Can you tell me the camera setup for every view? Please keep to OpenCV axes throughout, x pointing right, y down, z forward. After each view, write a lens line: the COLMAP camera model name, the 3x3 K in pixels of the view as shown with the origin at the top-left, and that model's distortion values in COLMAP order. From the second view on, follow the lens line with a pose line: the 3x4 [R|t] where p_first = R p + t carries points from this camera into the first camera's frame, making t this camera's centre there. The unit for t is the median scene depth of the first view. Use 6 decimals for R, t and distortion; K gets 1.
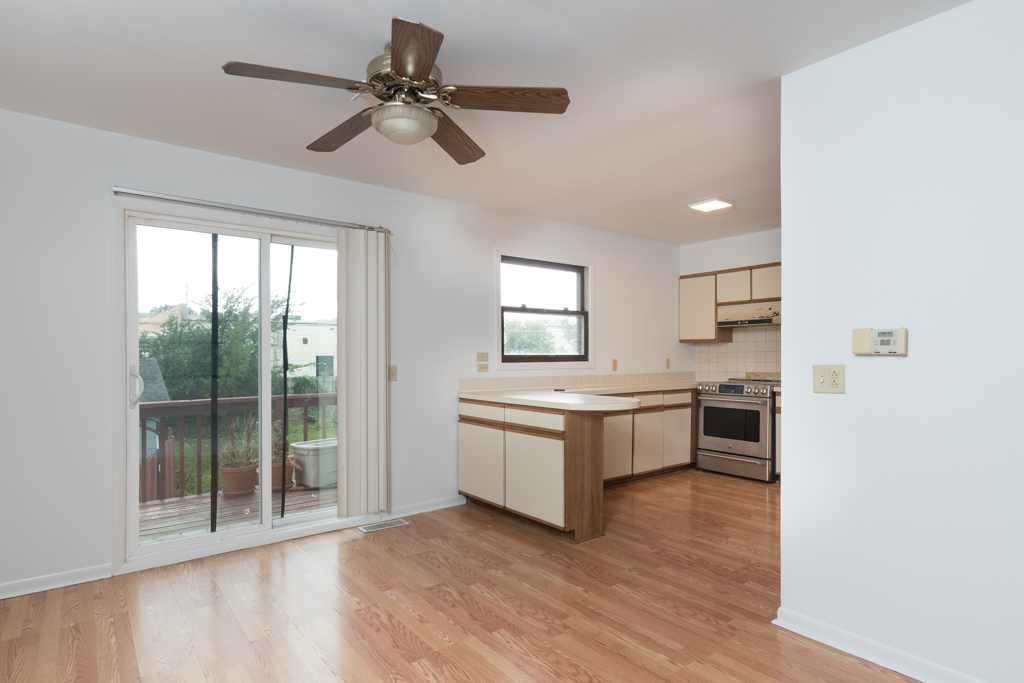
lens RADIAL K [[545.7, 0, 519.2], [0, 545.7, 350.5], [0, 0, 1]] dist [0.005870, 0.000650]
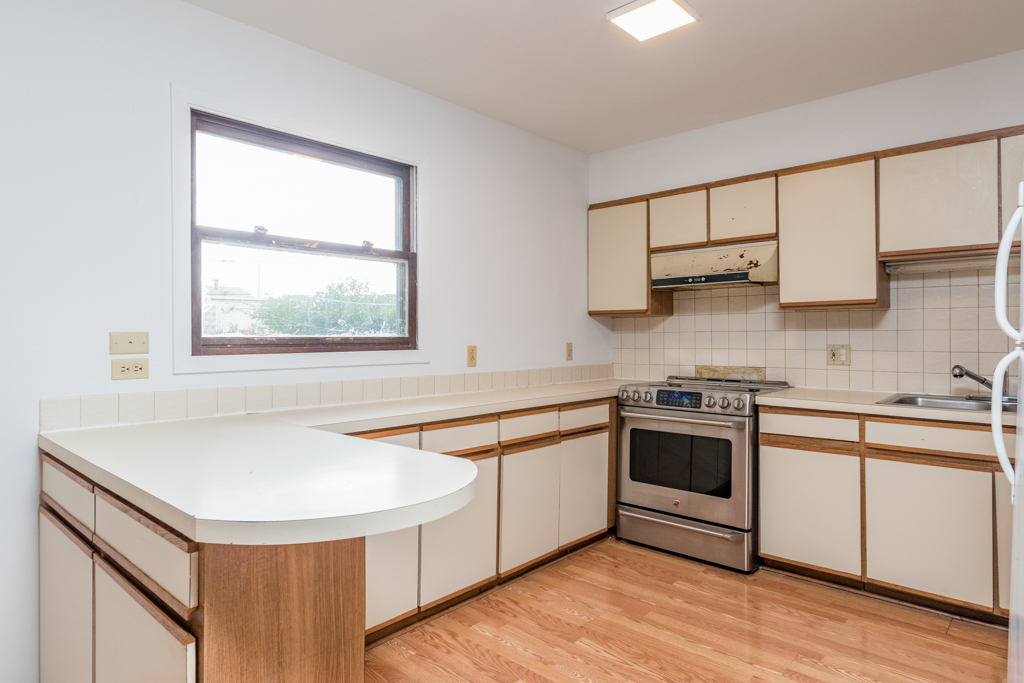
lens RADIAL K [[607.9, 0, 511.8], [0, 607.9, 335.5], [0, 0, 1]] dist [-0.000417, 0.000044]
pose [[0.986844, -0.001081, 0.161673, 0.121679], [-0.000253, 0.999966, 0.008234, 0.001809], [-0.161676, -0.008167, 0.986810, 0.420311]]
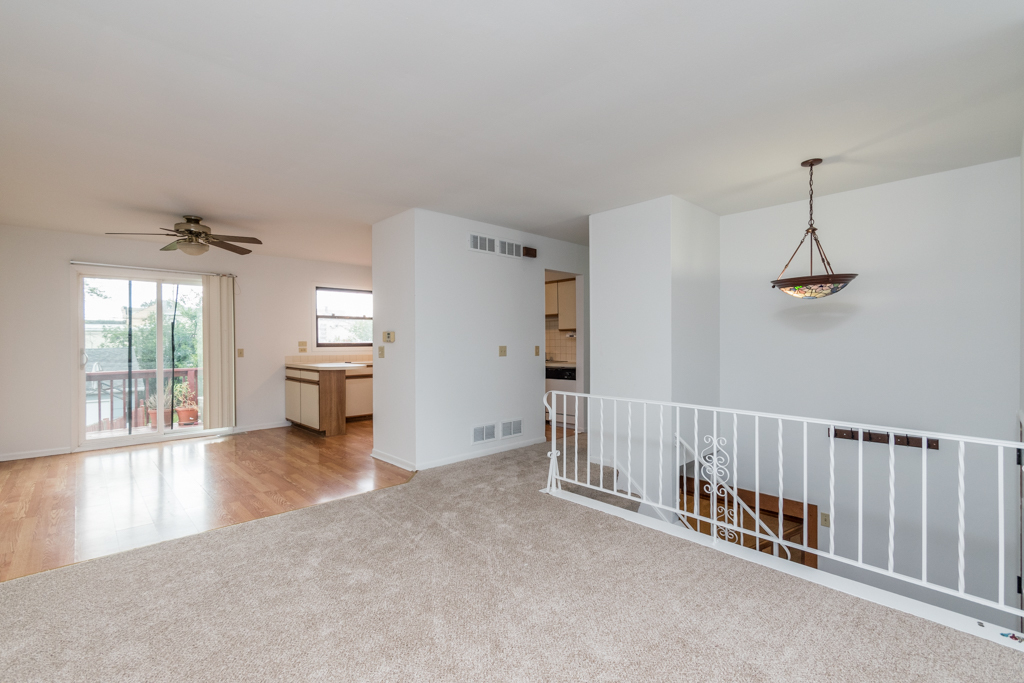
lens RADIAL K [[453.8, 0, 505.6], [0, 453.8, 348.9], [0, 0, 1]] dist [-0.001561, 0.000126]
pose [[0.996333, -0.001161, 0.085557, 0.392561], [-0.000332, 0.999848, 0.017436, 0.001536], [-0.085564, -0.017401, 0.996181, -0.445877]]
